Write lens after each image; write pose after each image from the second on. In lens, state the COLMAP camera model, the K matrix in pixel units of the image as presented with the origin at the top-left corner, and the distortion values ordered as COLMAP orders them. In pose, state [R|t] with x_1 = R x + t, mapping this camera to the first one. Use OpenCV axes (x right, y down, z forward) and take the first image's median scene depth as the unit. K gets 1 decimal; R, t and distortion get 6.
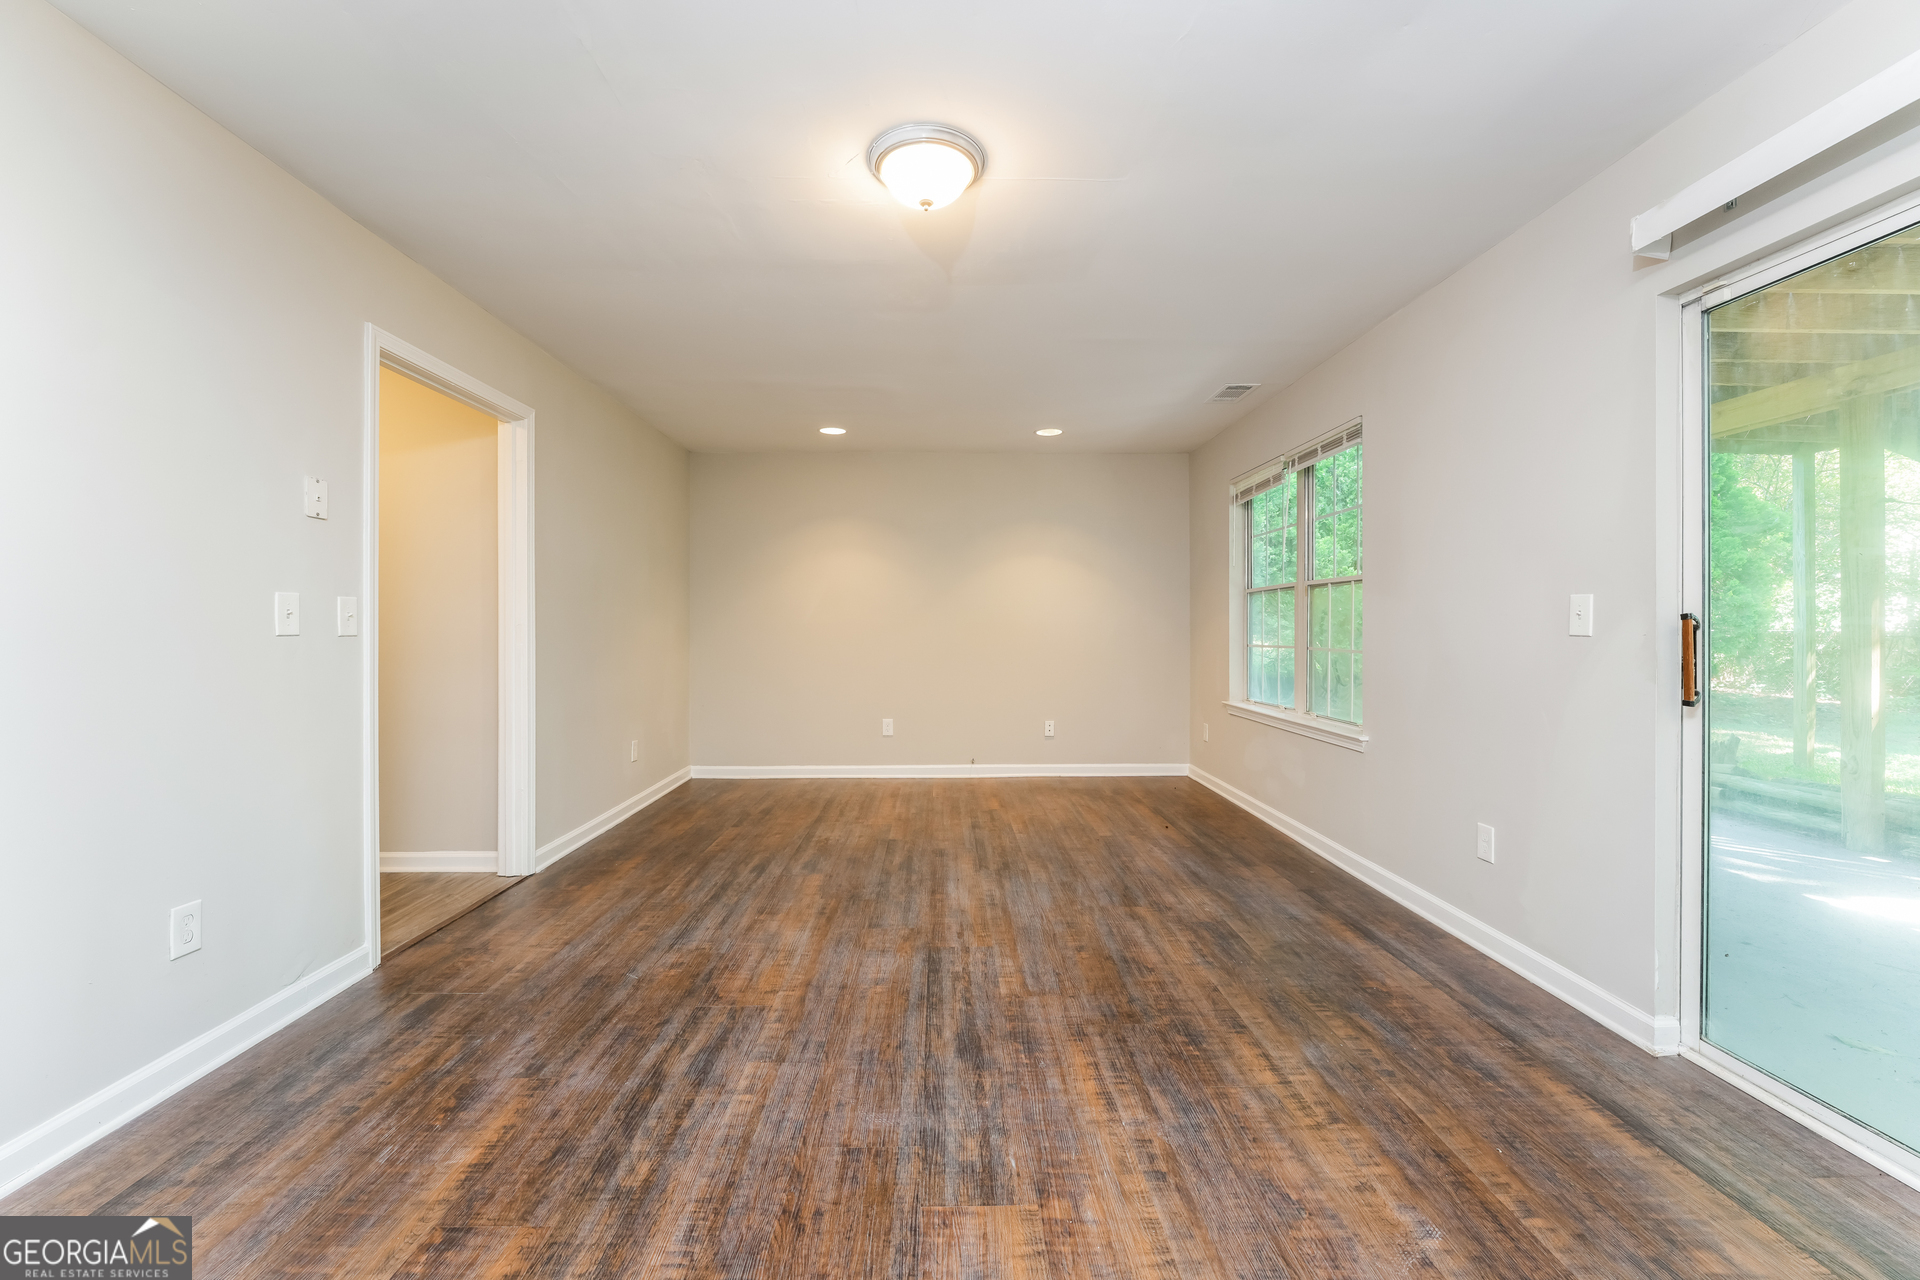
lens RADIAL K [[782.5, 0, 960.5], [0, 782.5, 637.5], [0, 0, 1]] dist [-0.021447, 0.002759]
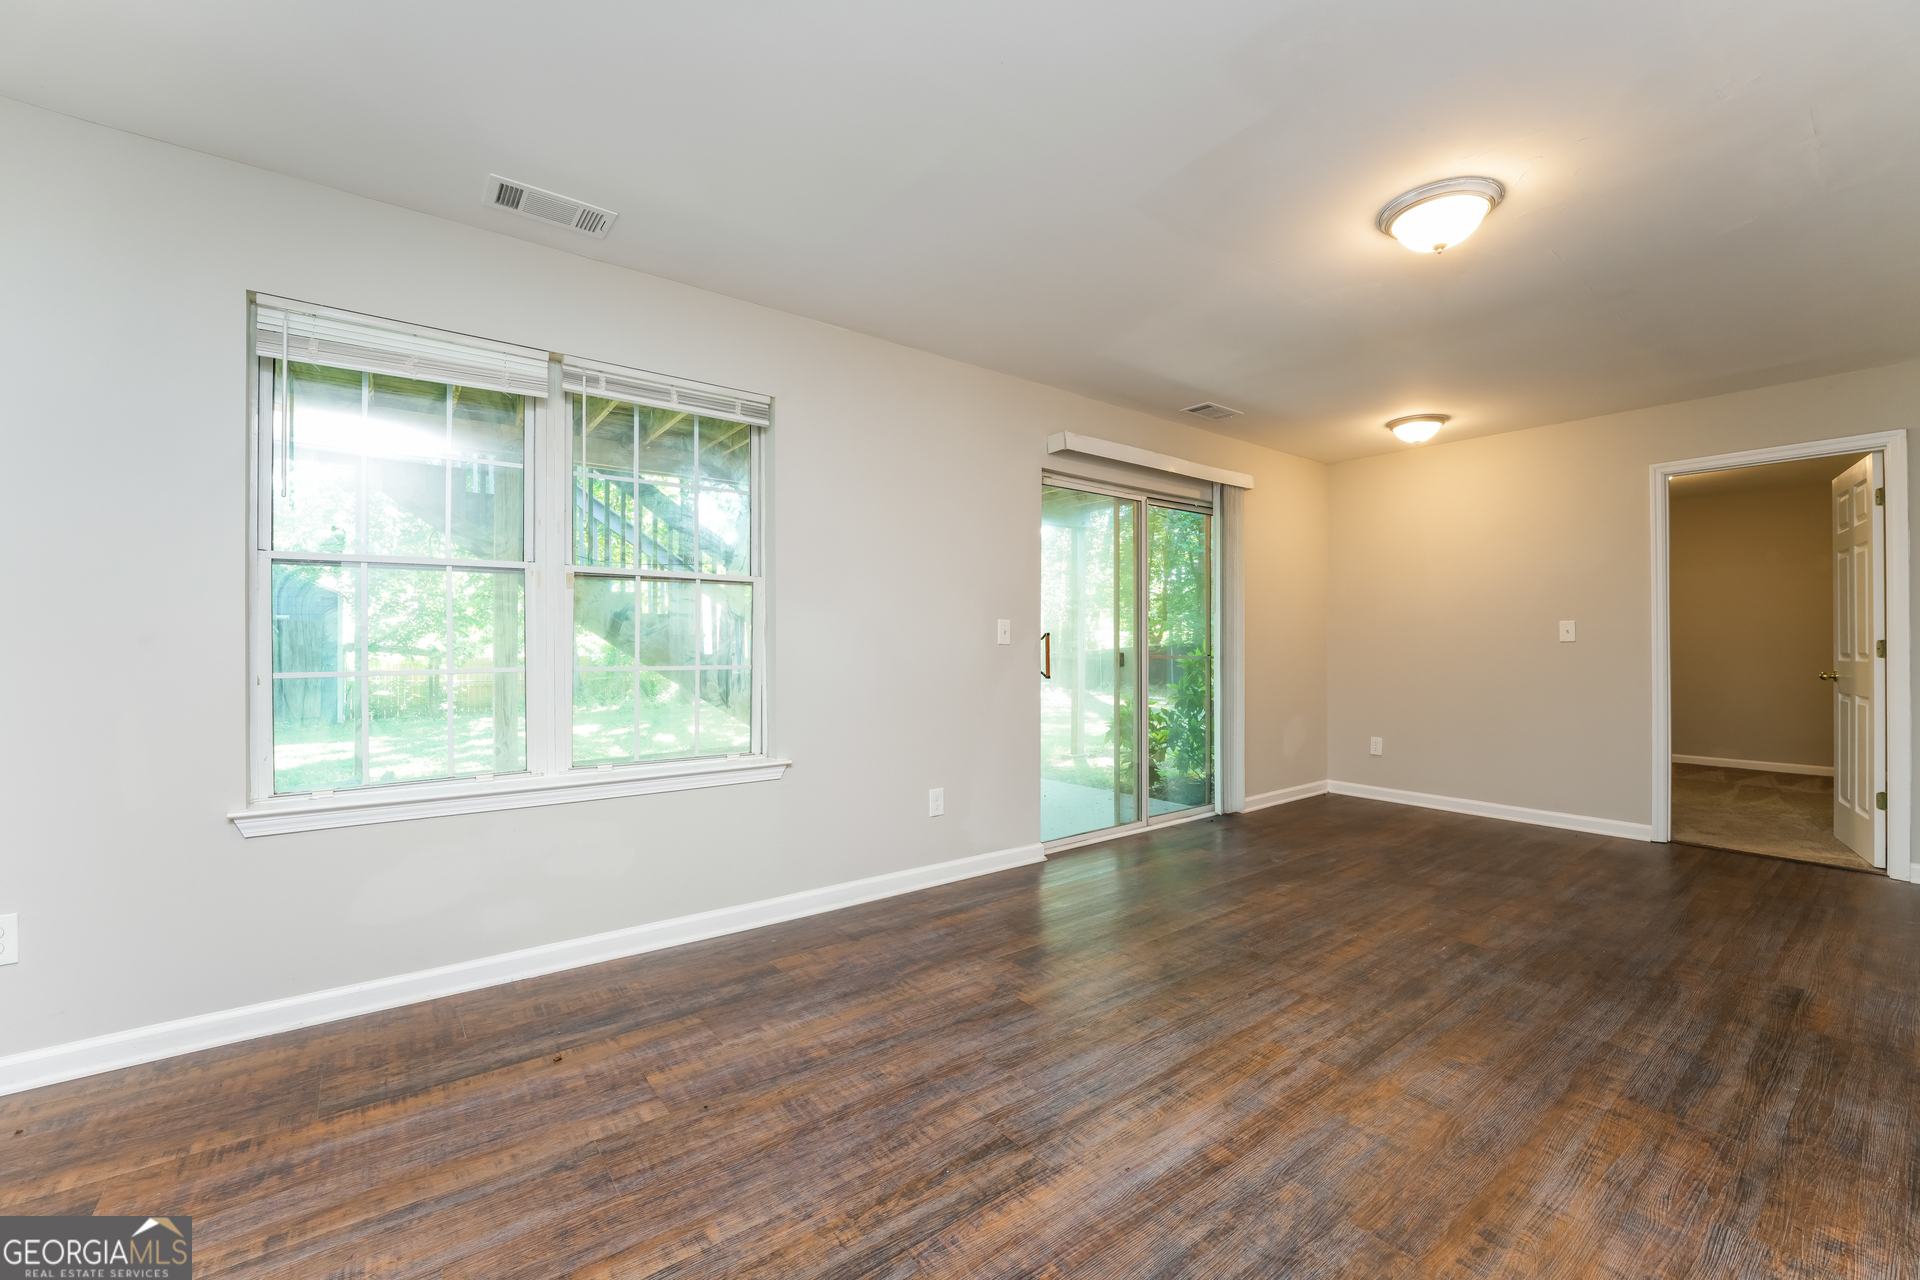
lens RADIAL K [[782.5, 0, 956.6], [0, 782.5, 635.0], [0, 0, 1]] dist [-0.021447, 0.002759]
pose [[-0.592966, 0.004362, 0.805216, -0.476191], [0.004749, 0.999987, -0.001920, -0.019724], [-0.805213, 0.002685, -0.592979, 2.019612]]
